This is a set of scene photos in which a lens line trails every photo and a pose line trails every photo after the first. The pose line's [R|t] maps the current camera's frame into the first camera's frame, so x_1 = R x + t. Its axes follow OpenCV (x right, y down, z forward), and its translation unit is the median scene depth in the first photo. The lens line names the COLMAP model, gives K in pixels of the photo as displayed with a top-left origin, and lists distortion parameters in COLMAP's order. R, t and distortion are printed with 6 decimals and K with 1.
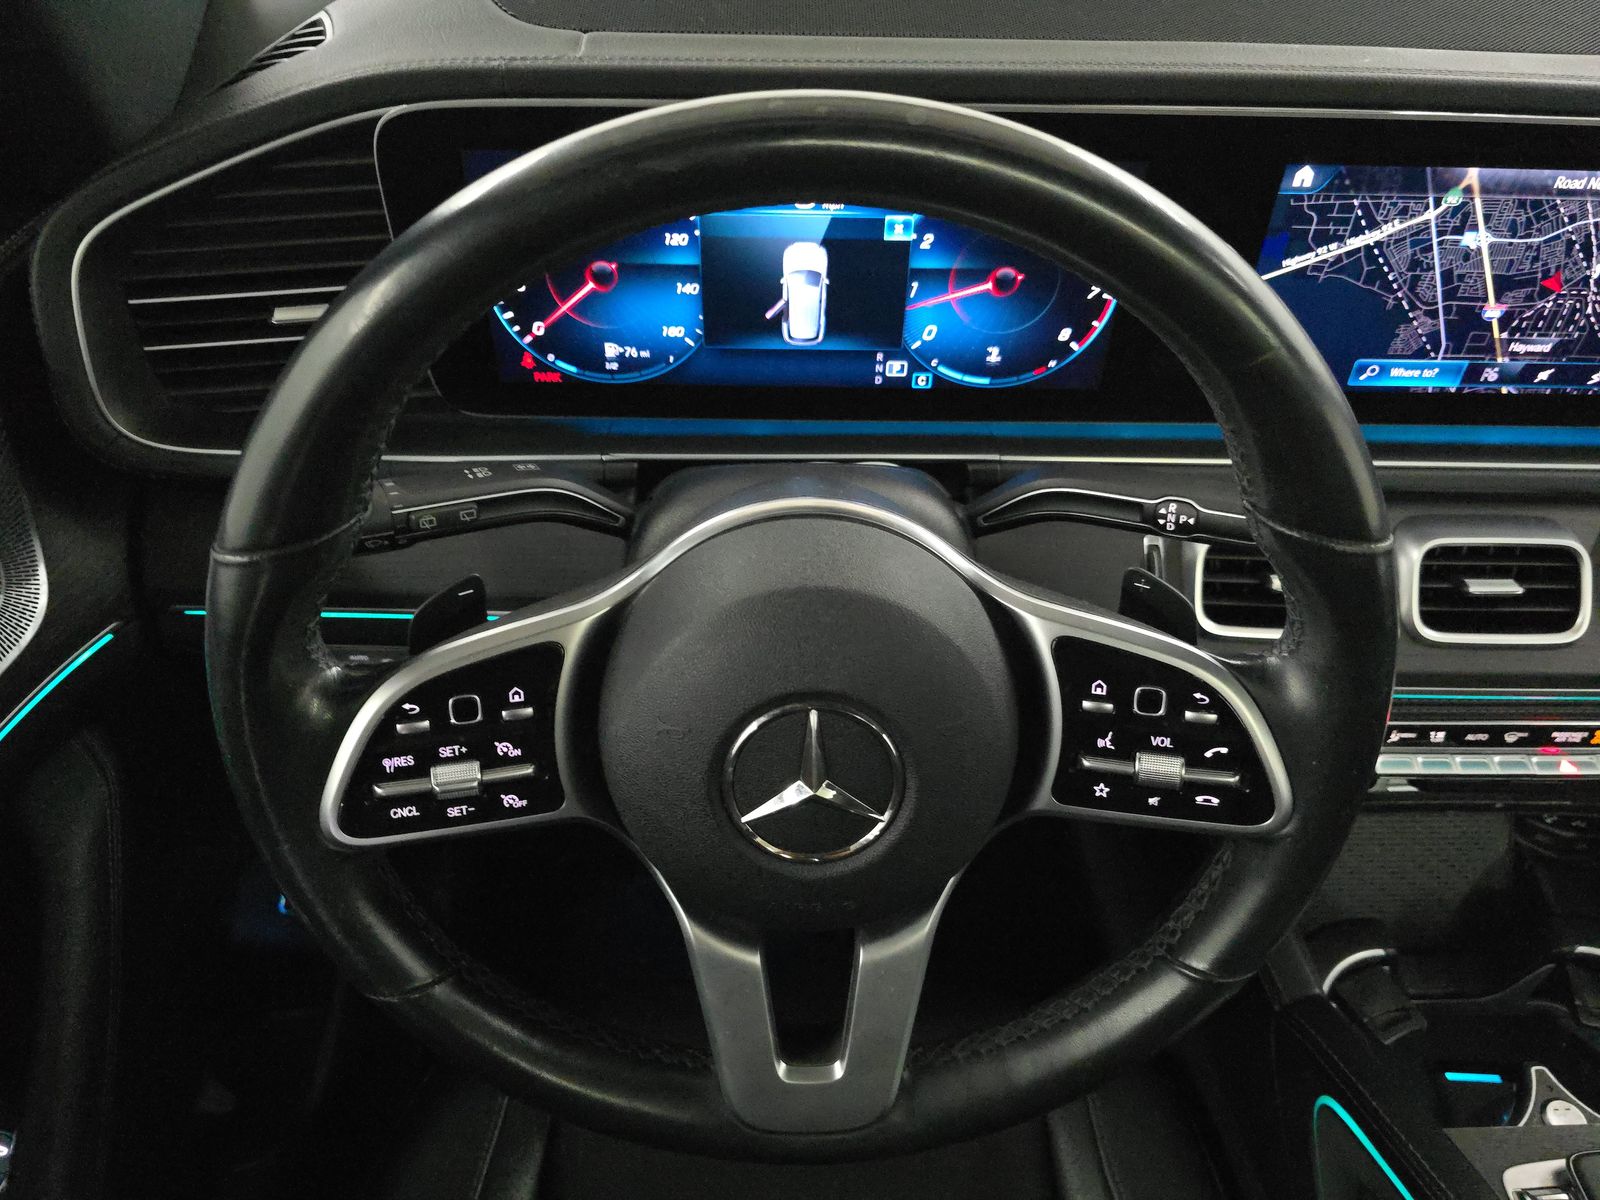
lens RADIAL K [[1081.1, 0, 746.2], [0, 1081.1, 585.9], [0, 0, 1]] dist [0.010873, -0.027241]
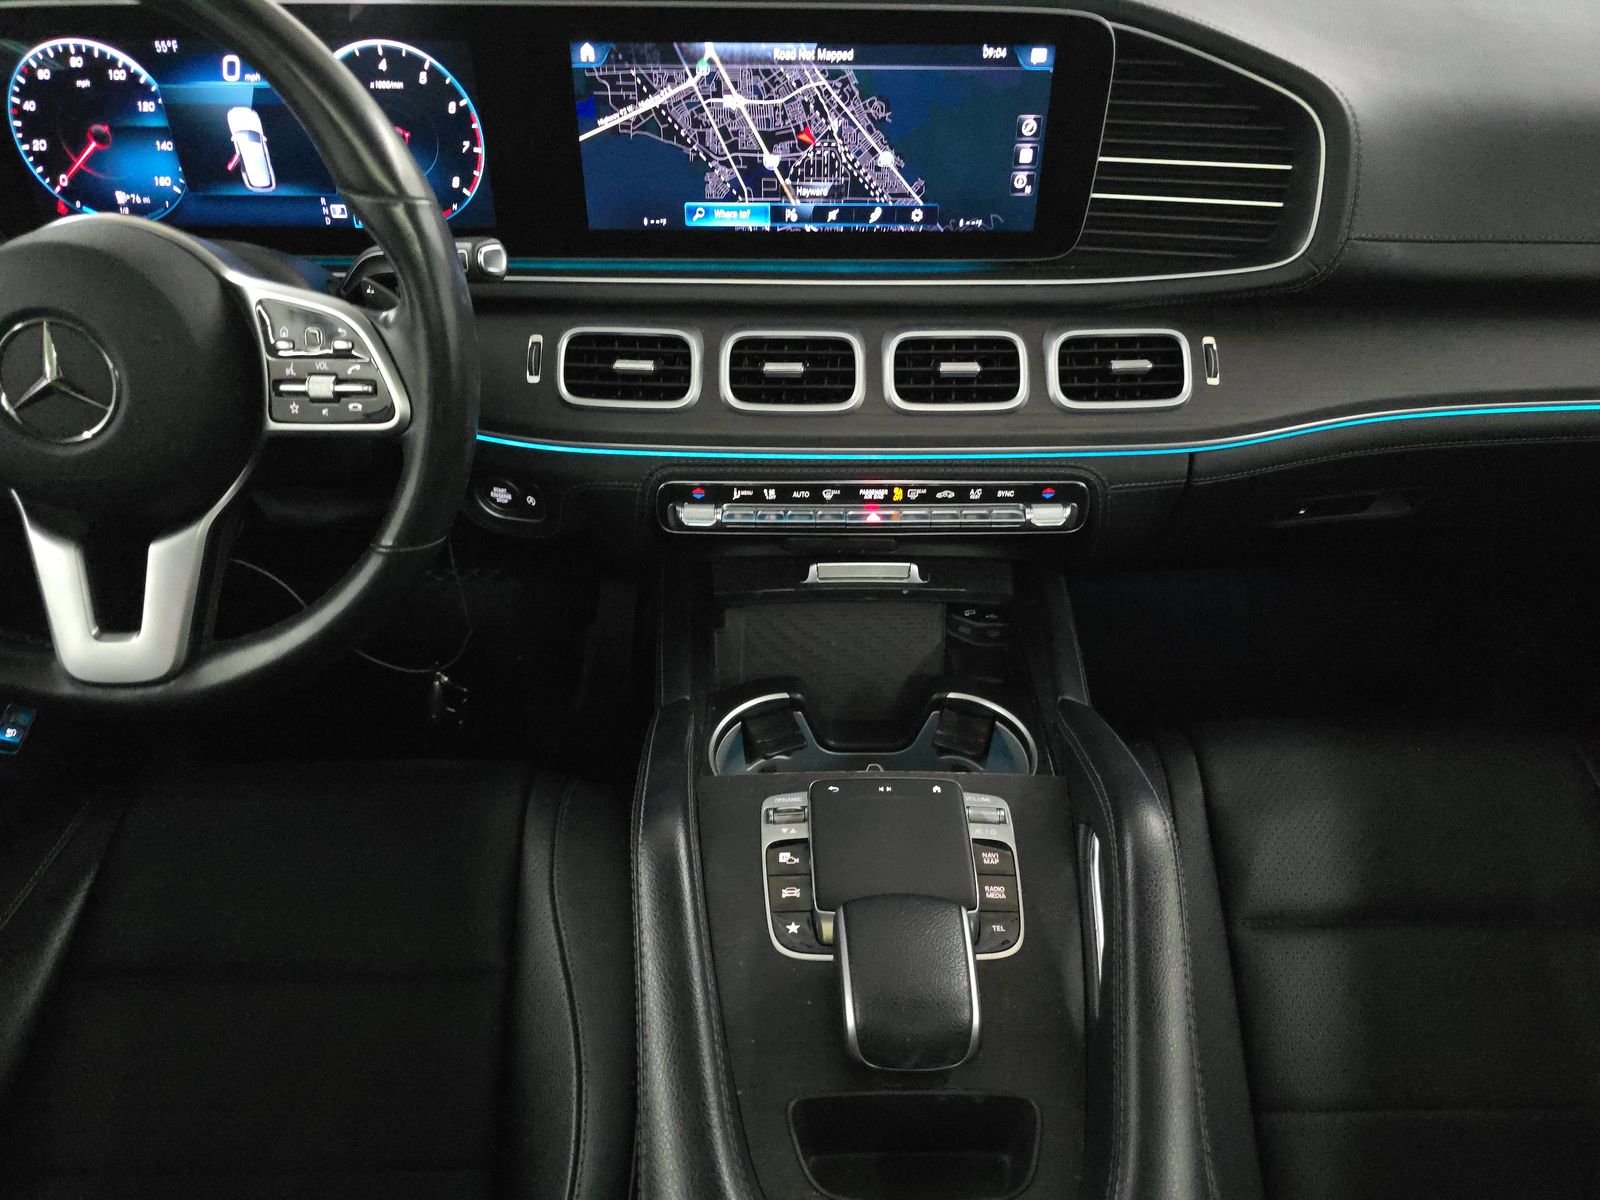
lens RADIAL K [[1081.1, 0, 802.4], [0, 1081.1, 610.0], [0, 0, 1]] dist [0.010873, -0.027241]
pose [[0.999990, -0.004531, 0.000084, 0.736785], [0.004521, 0.996147, -0.087582, 0.423249], [0.000313, 0.087581, 0.996157, -0.293417]]
